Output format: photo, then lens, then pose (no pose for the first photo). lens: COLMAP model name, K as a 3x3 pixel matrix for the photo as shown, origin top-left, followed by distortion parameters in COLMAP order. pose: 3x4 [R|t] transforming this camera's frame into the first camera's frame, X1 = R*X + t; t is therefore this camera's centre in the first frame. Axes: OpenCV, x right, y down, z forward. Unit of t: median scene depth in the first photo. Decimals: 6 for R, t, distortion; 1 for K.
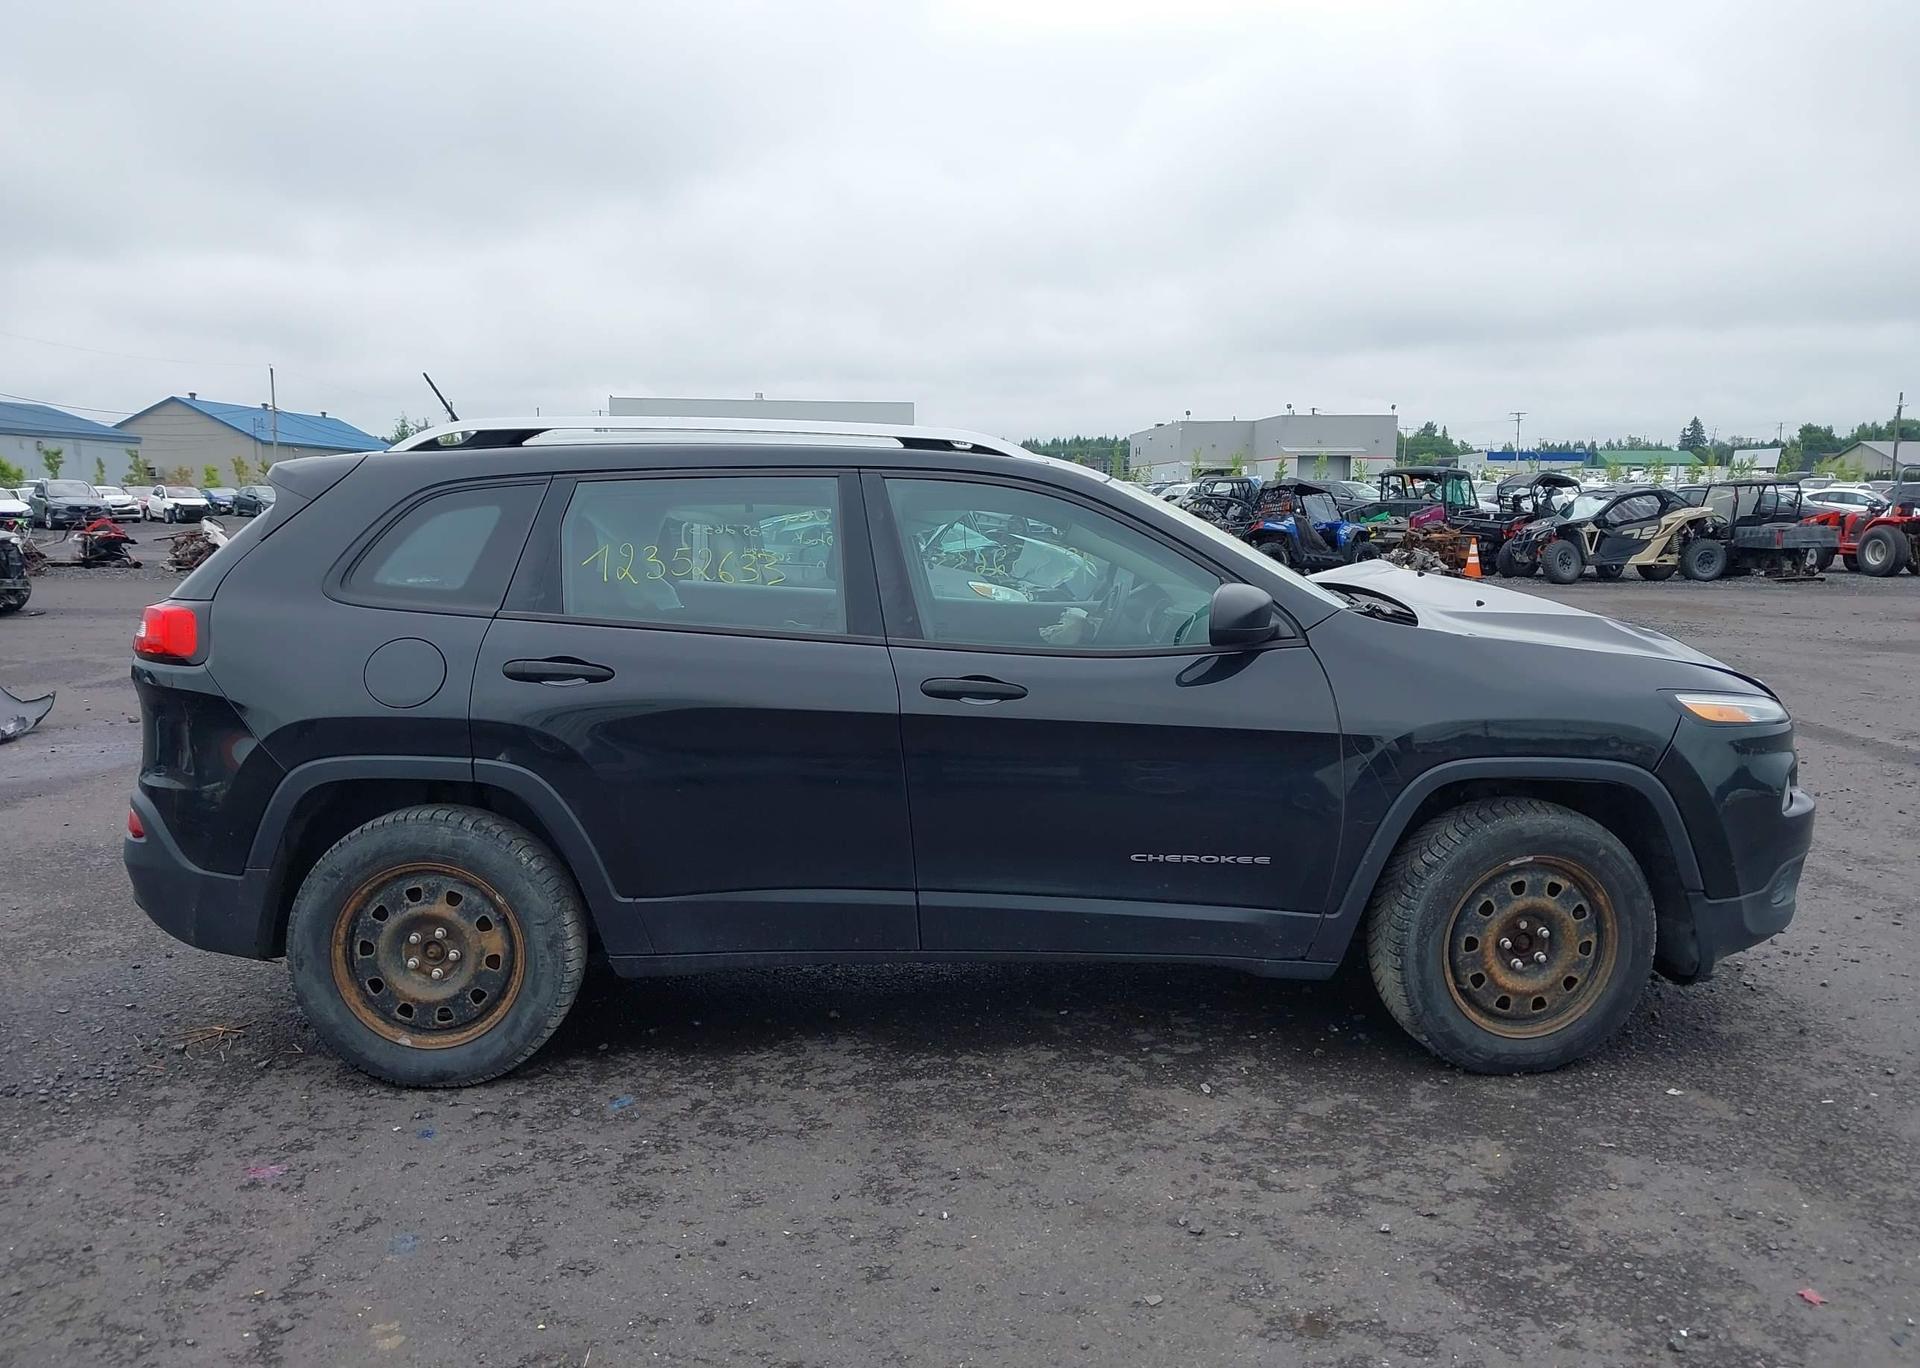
lens RADIAL K [[1514.0, 0, 960.0], [0, 1514.0, 684.0], [0, 0, 1]] dist [0.011848, -0.010669]
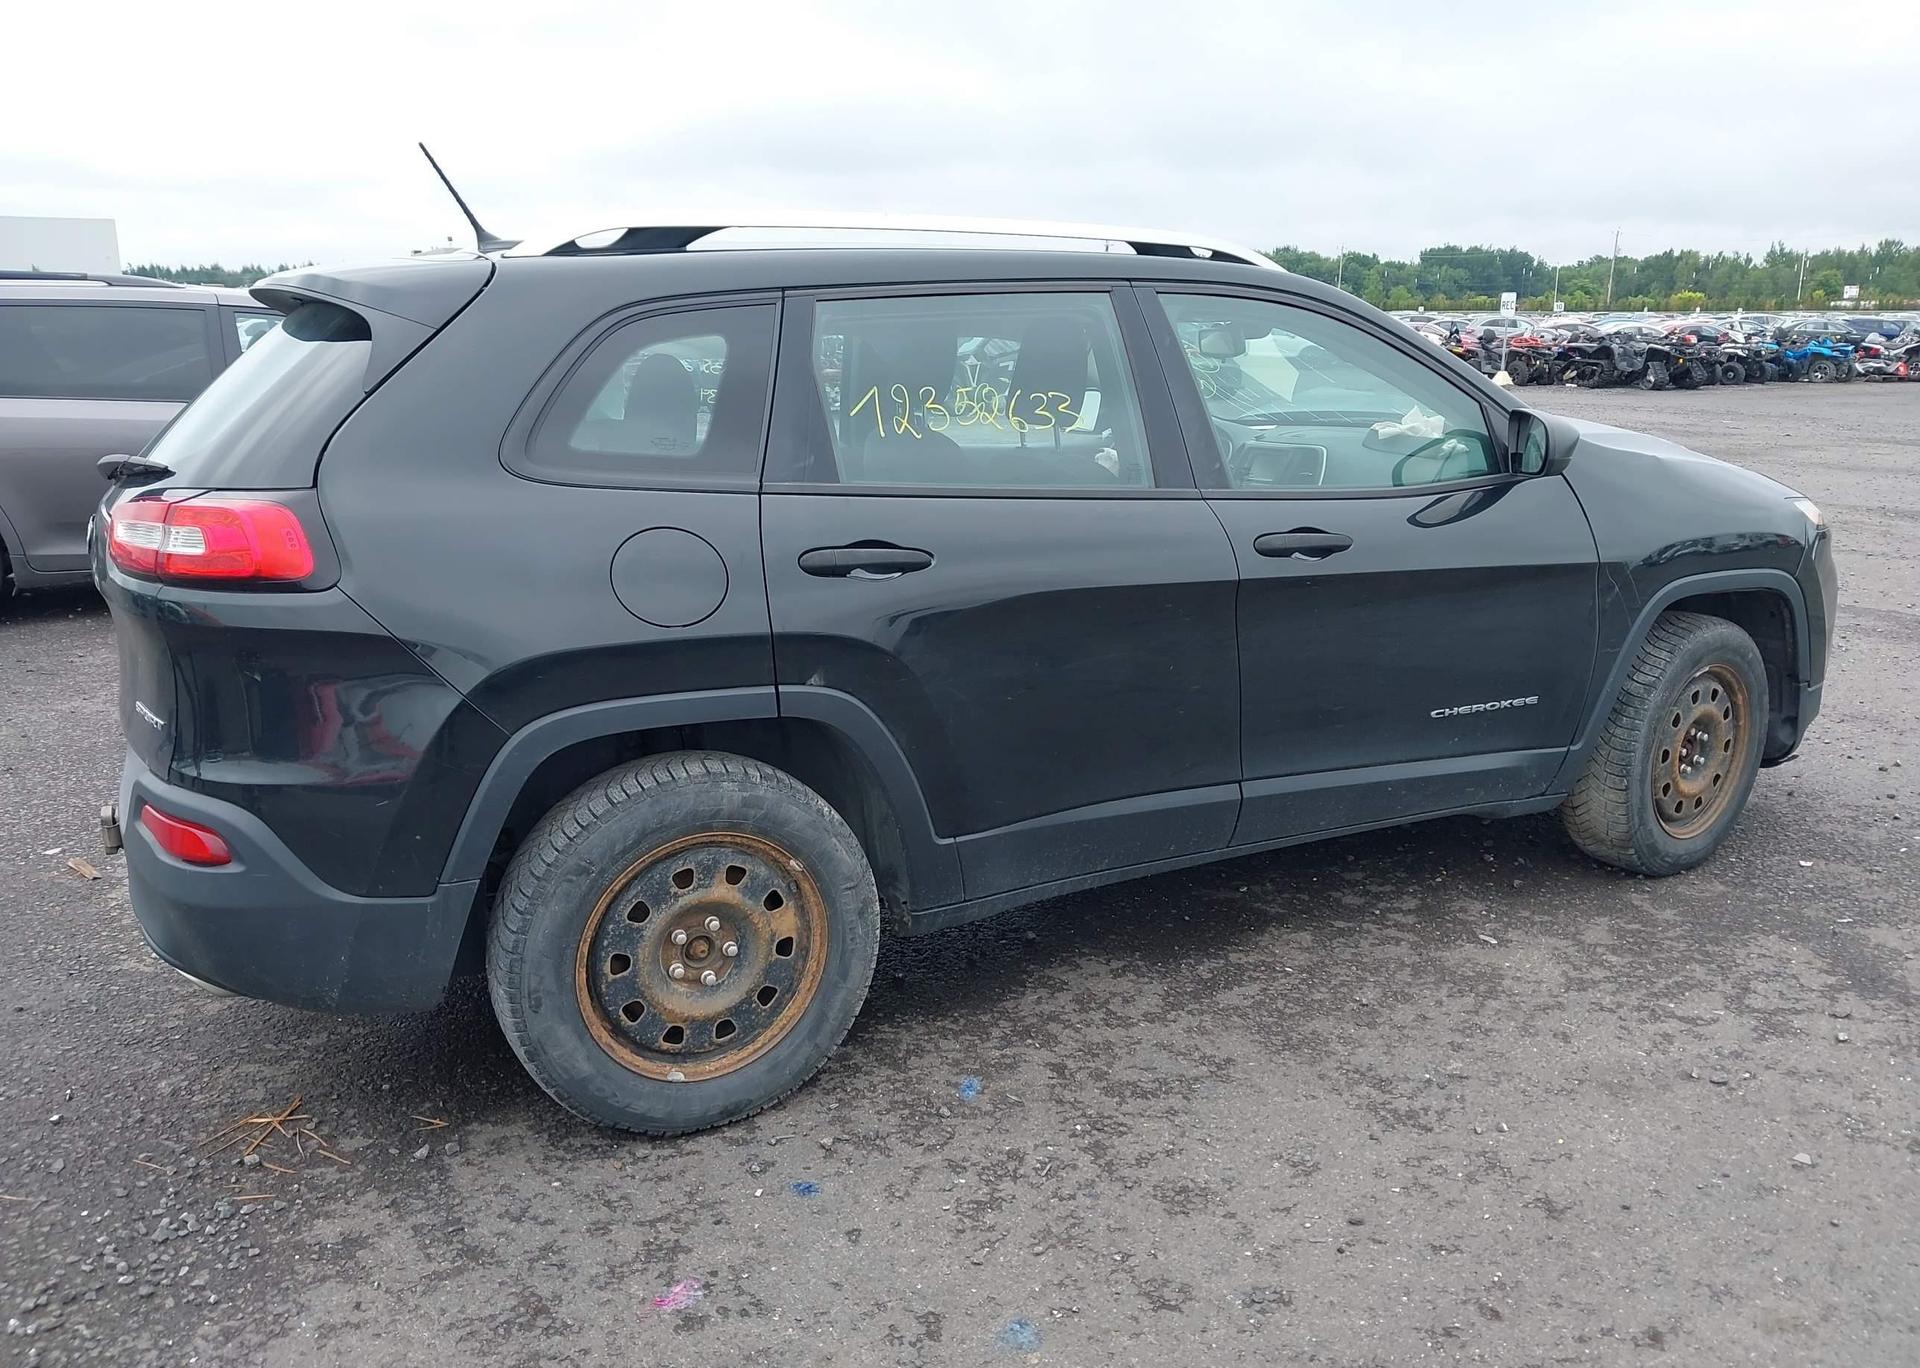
lens RADIAL K [[1514.0, 0, 960.0], [0, 1514.0, 684.0], [0, 0, 1]] dist [0.011848, -0.010669]
pose [[0.890165, -0.108890, 0.442436, -0.551466], [0.062076, 0.990953, 0.118993, -0.032078], [-0.451391, -0.078459, 0.888870, 0.298480]]
